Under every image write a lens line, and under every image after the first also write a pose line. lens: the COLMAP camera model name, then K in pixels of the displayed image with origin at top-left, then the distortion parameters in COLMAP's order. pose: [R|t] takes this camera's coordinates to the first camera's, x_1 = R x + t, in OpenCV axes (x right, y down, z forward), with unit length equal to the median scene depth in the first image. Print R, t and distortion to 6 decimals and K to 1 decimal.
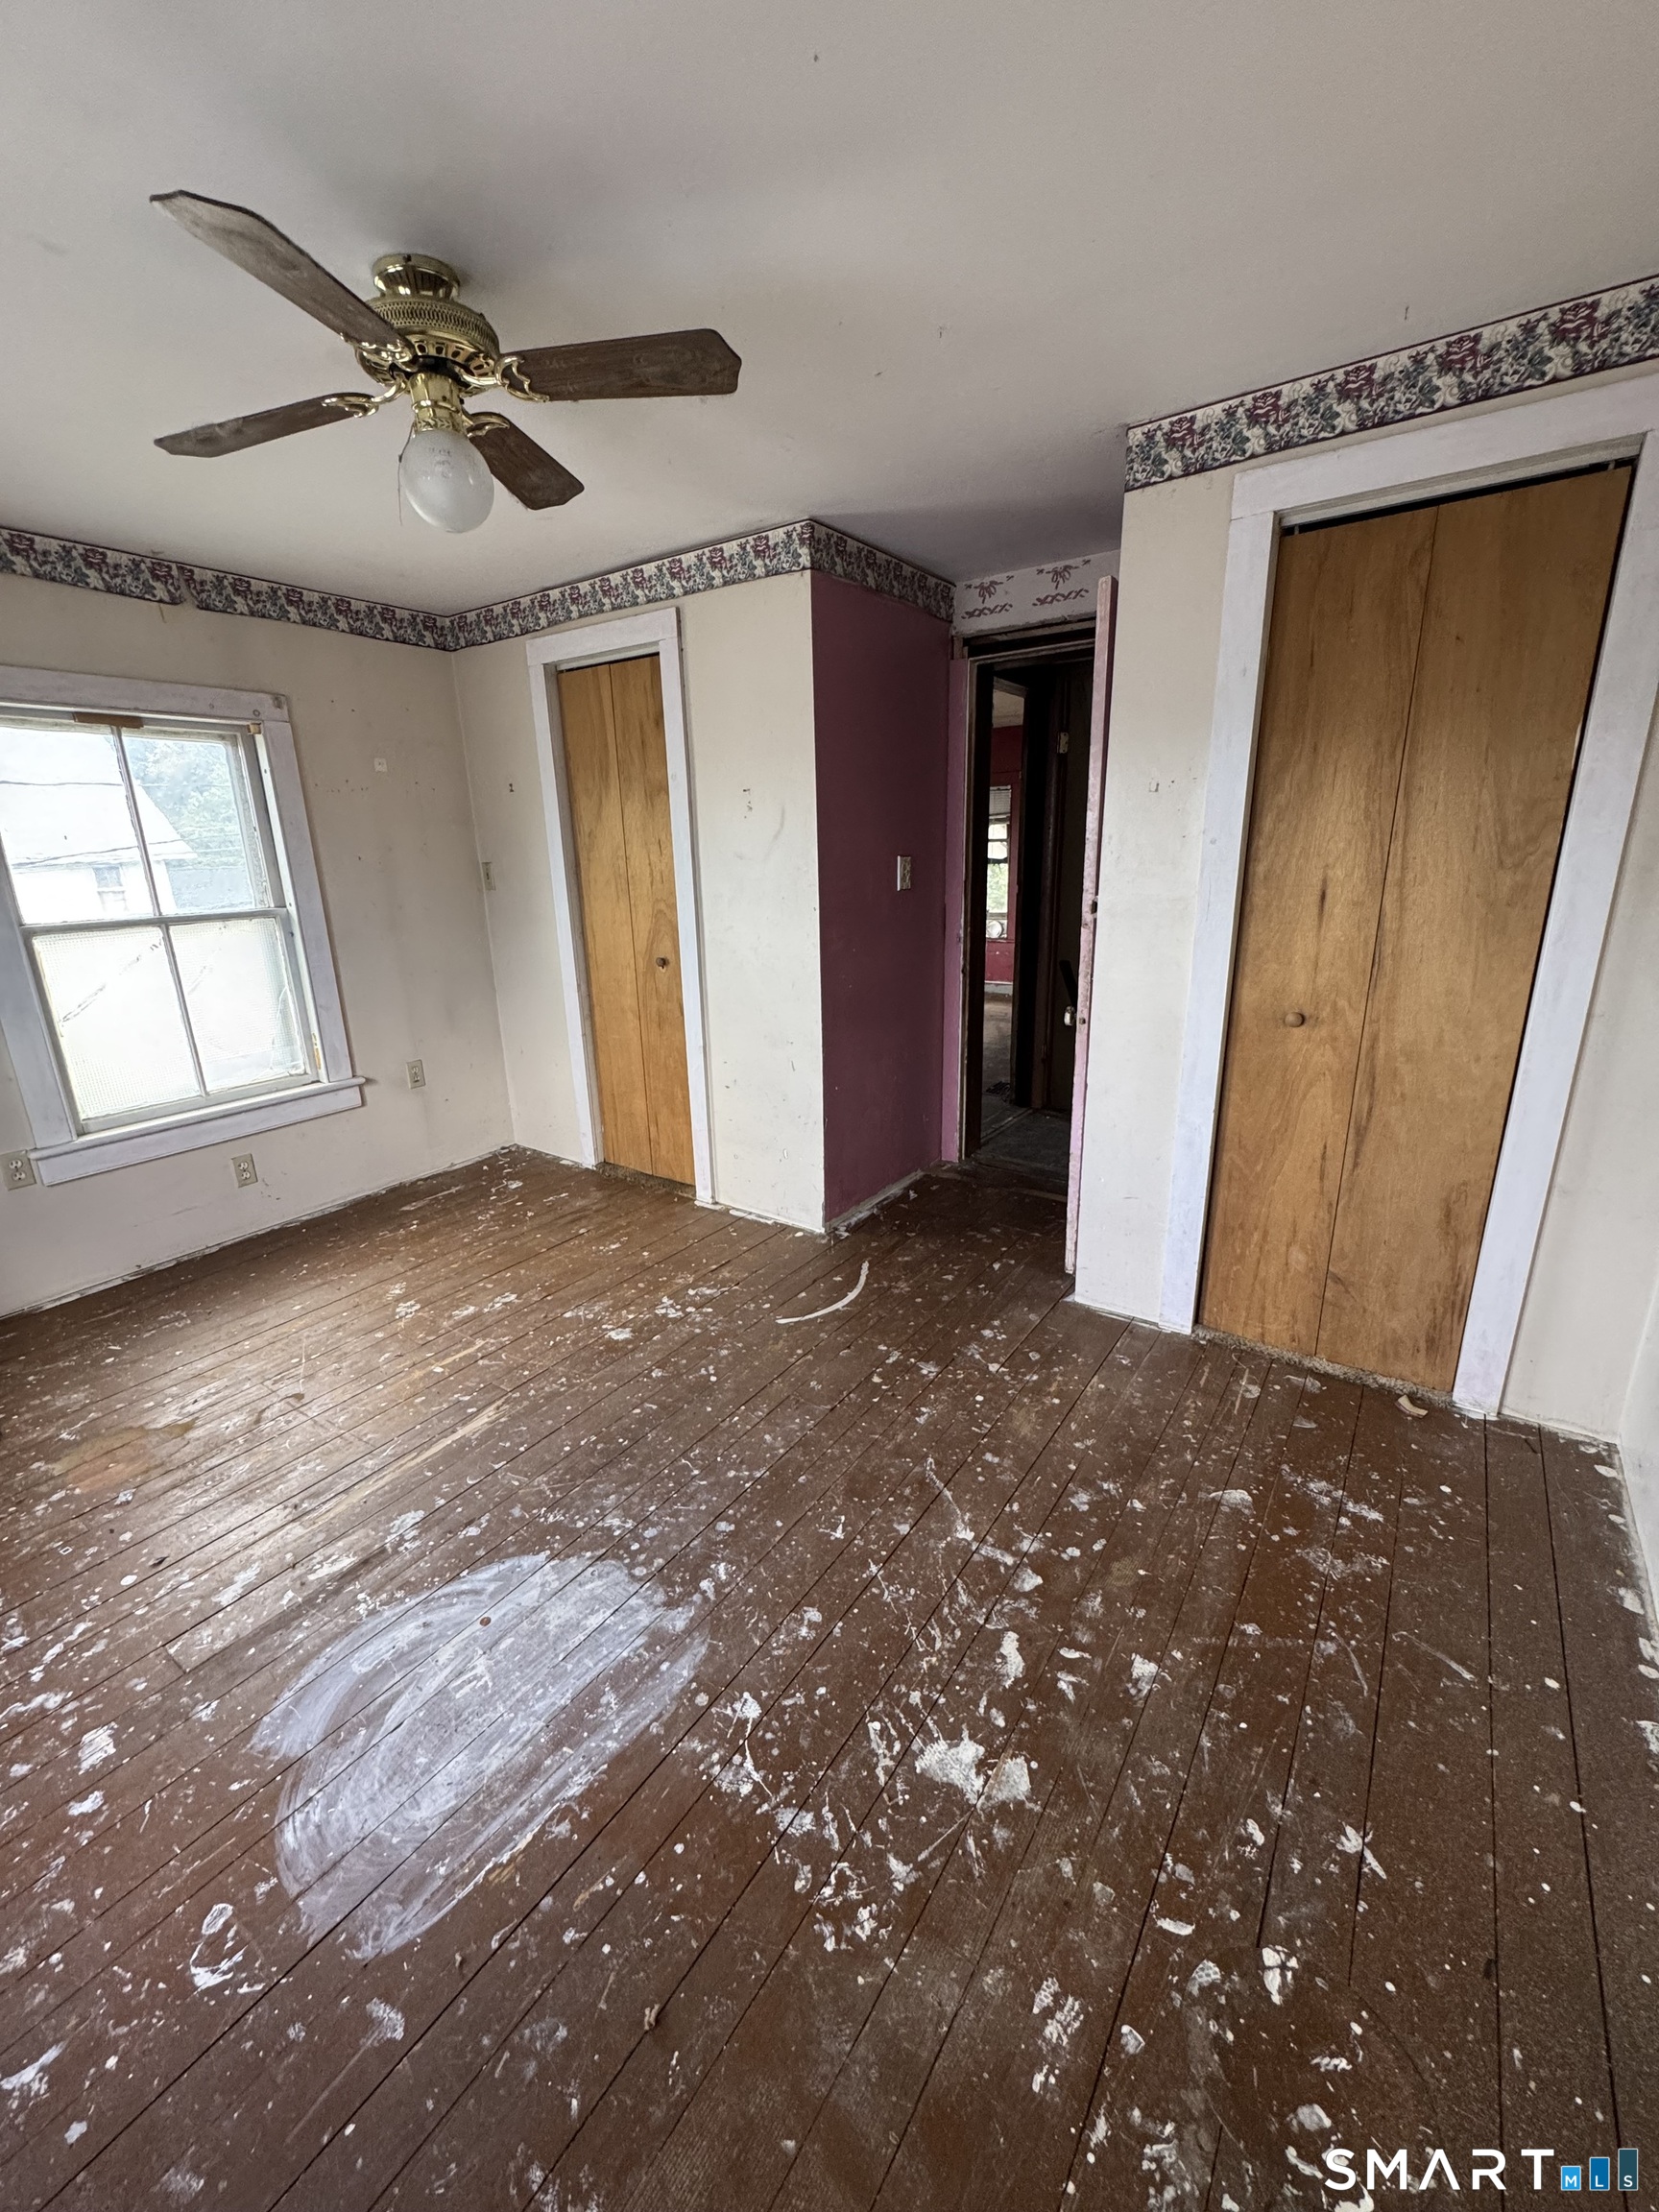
lens RADIAL K [[880.2, 0, 827.5], [0, 880.2, 1103.9], [0, 0, 1]] dist [-0.004364, 0.000967]
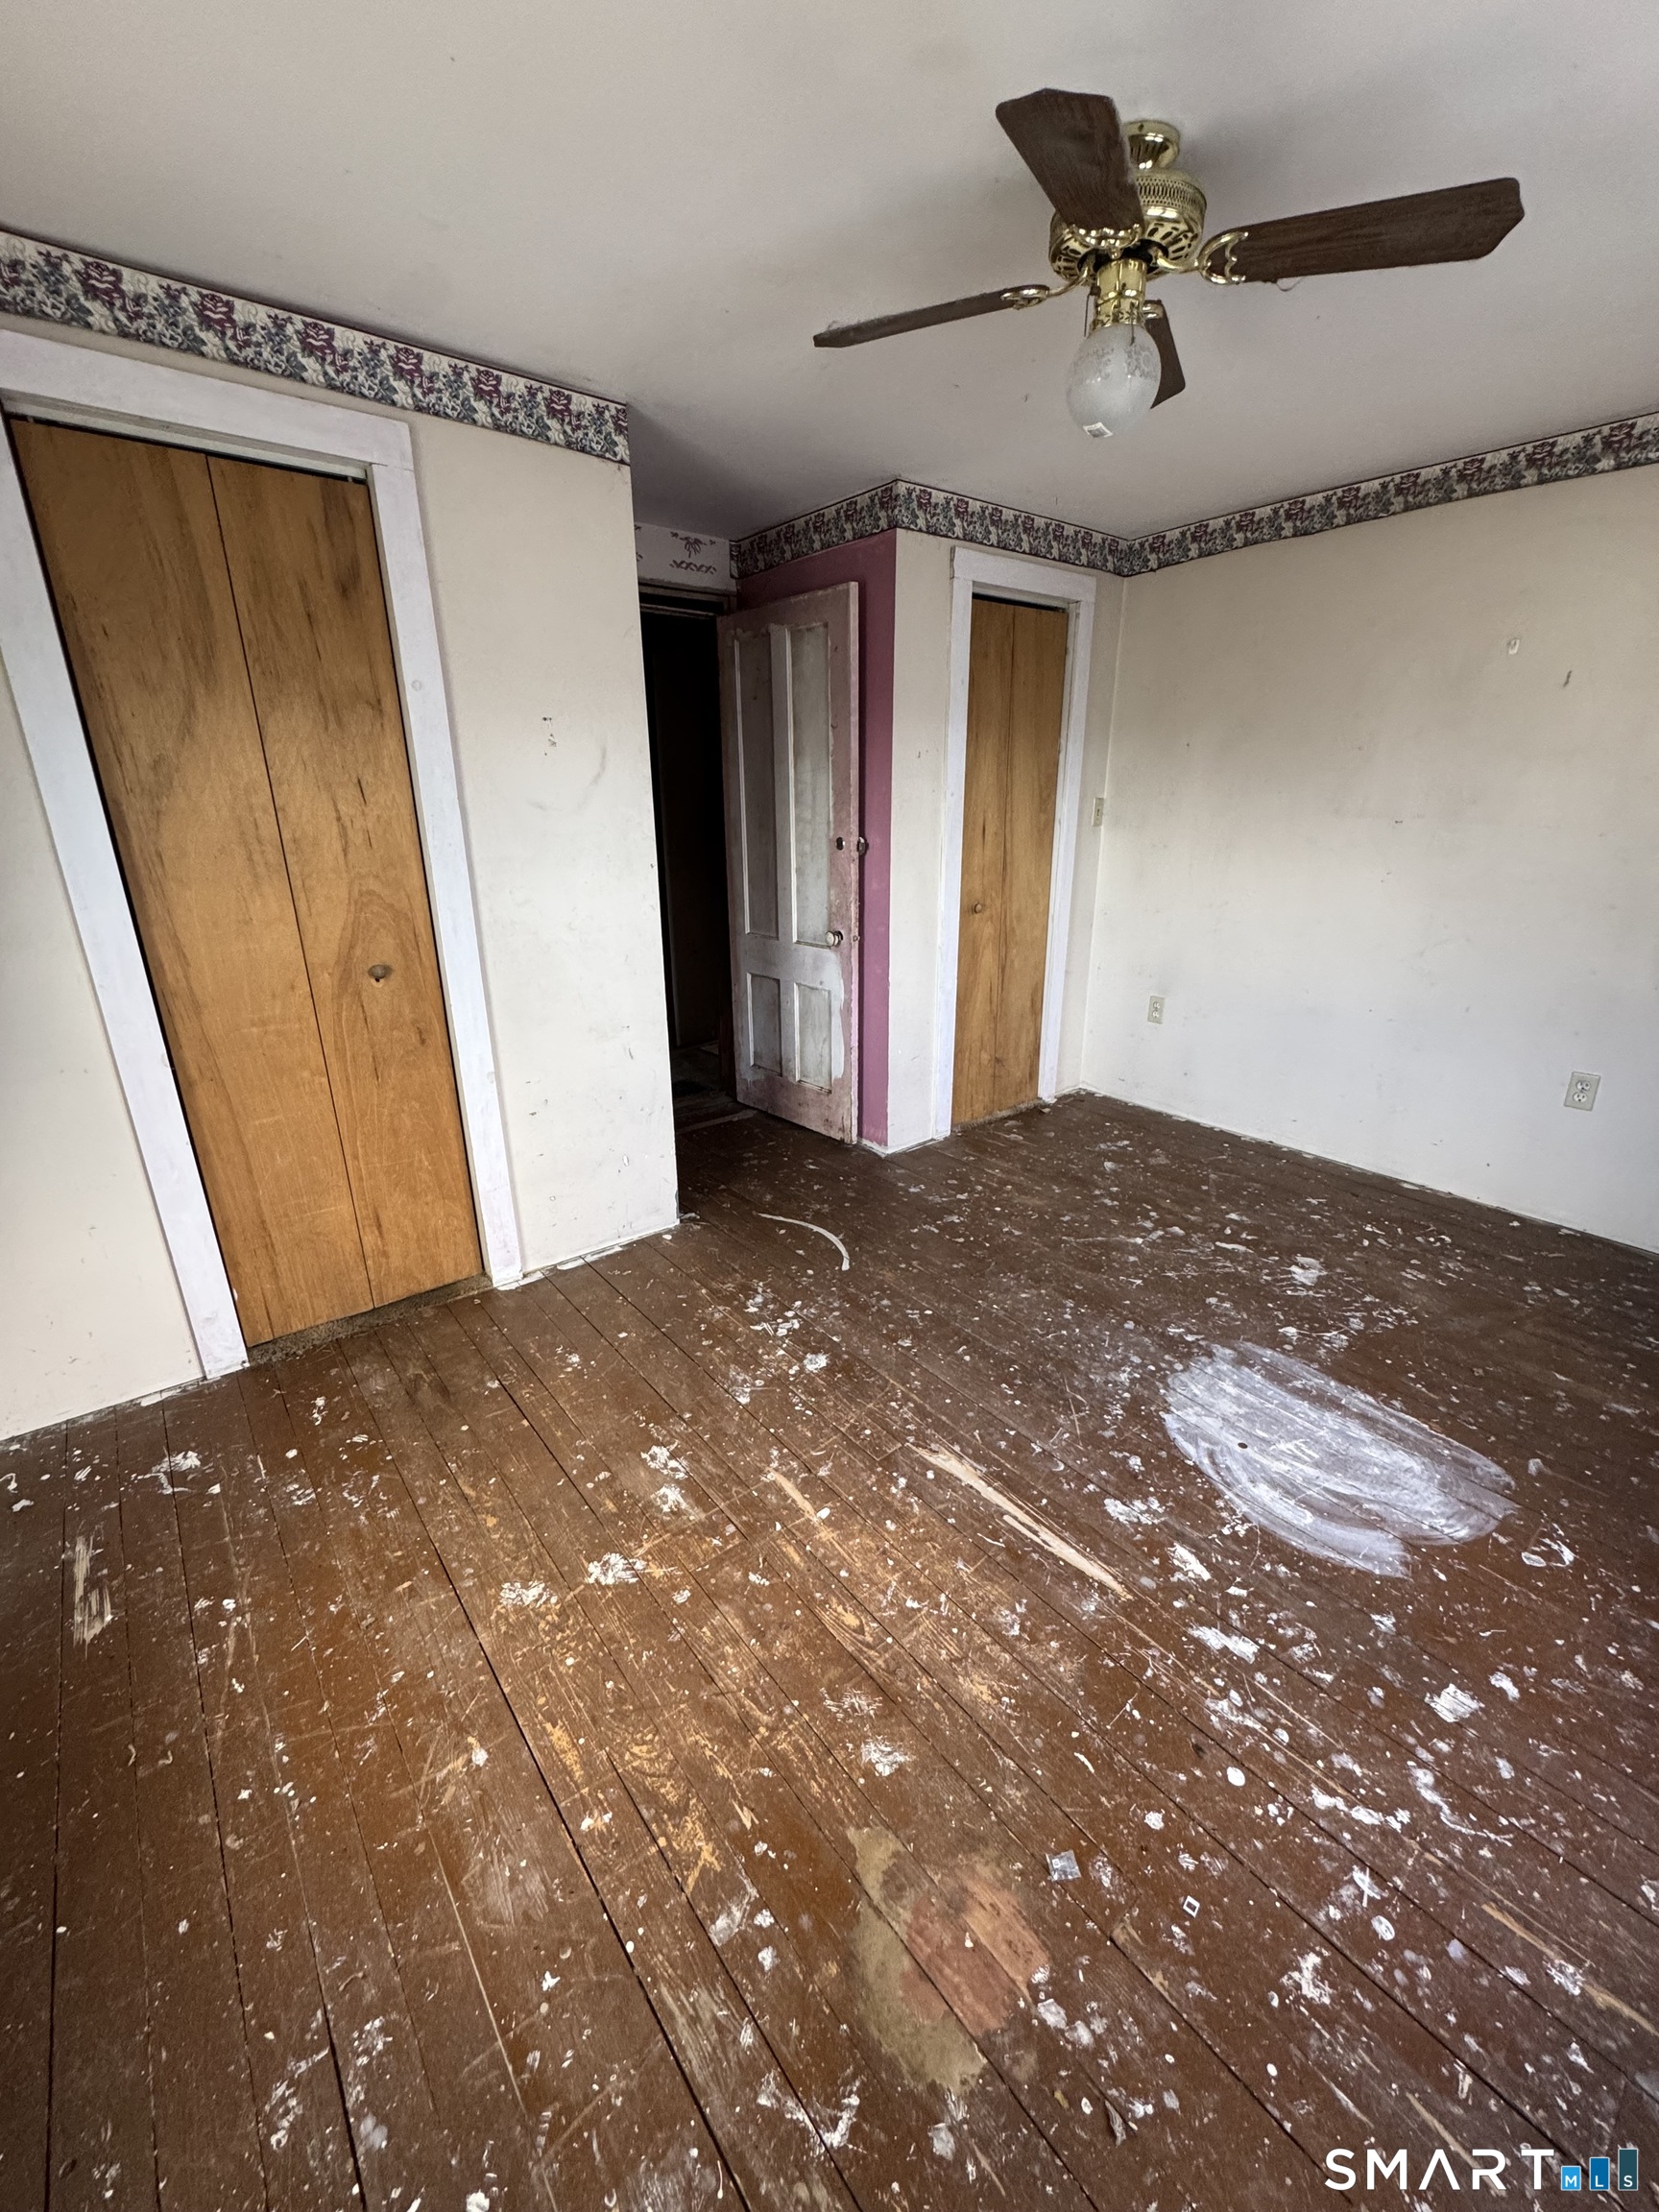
lens RADIAL K [[880.2, 0, 827.5], [0, 880.2, 1103.9], [0, 0, 1]] dist [-0.004364, 0.000967]
pose [[0.282967, -0.296411, 0.912179, -1.287434], [0.273859, 0.936426, 0.219336, -0.218215], [-0.919201, 0.187744, 0.346152, 0.881177]]
